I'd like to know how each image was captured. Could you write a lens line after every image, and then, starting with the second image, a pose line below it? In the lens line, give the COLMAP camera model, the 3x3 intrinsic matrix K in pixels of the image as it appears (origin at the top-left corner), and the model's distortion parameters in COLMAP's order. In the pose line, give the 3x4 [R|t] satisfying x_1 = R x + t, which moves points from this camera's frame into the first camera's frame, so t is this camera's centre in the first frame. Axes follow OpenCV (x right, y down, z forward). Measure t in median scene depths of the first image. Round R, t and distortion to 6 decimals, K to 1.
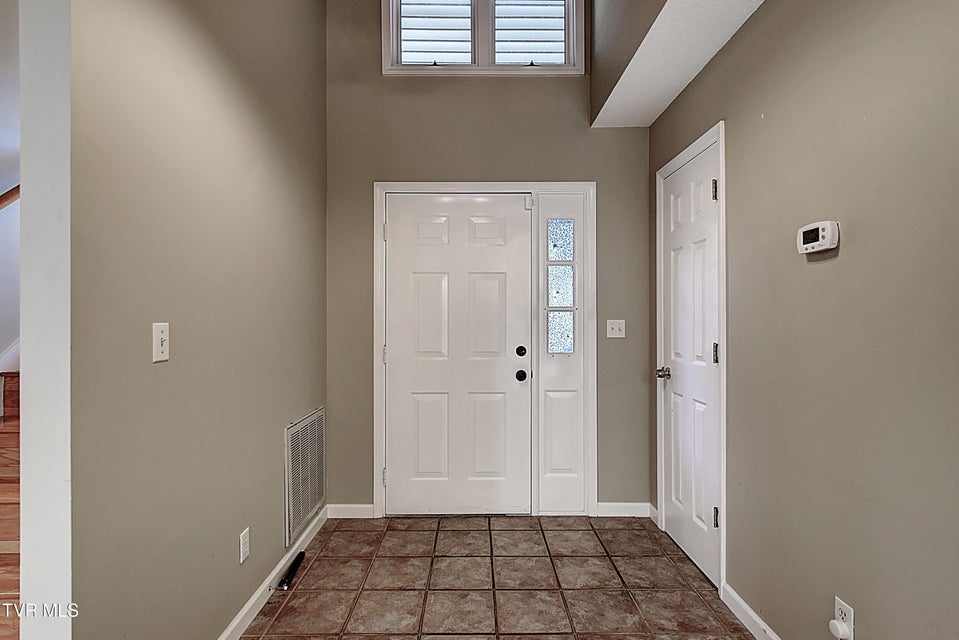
lens RADIAL K [[478.3, 0, 479.5], [0, 478.3, 320.0], [0, 0, 1]] dist [-0.000066, 0.000034]
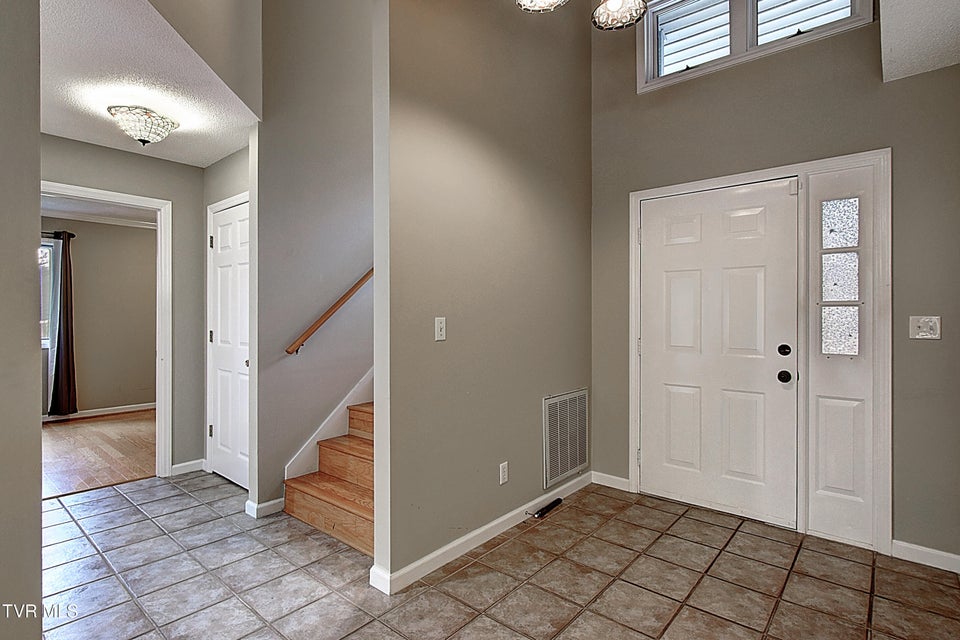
lens RADIAL K [[484.4, 0, 480.0], [0, 484.4, 320.0], [0, 0, 1]] dist [-0.002448, -0.000681]
pose [[0.752371, 0.008008, -0.658691, 0.298655], [-0.001732, 0.999947, 0.010179, -0.001376], [0.658738, -0.006518, 0.752344, -0.098297]]
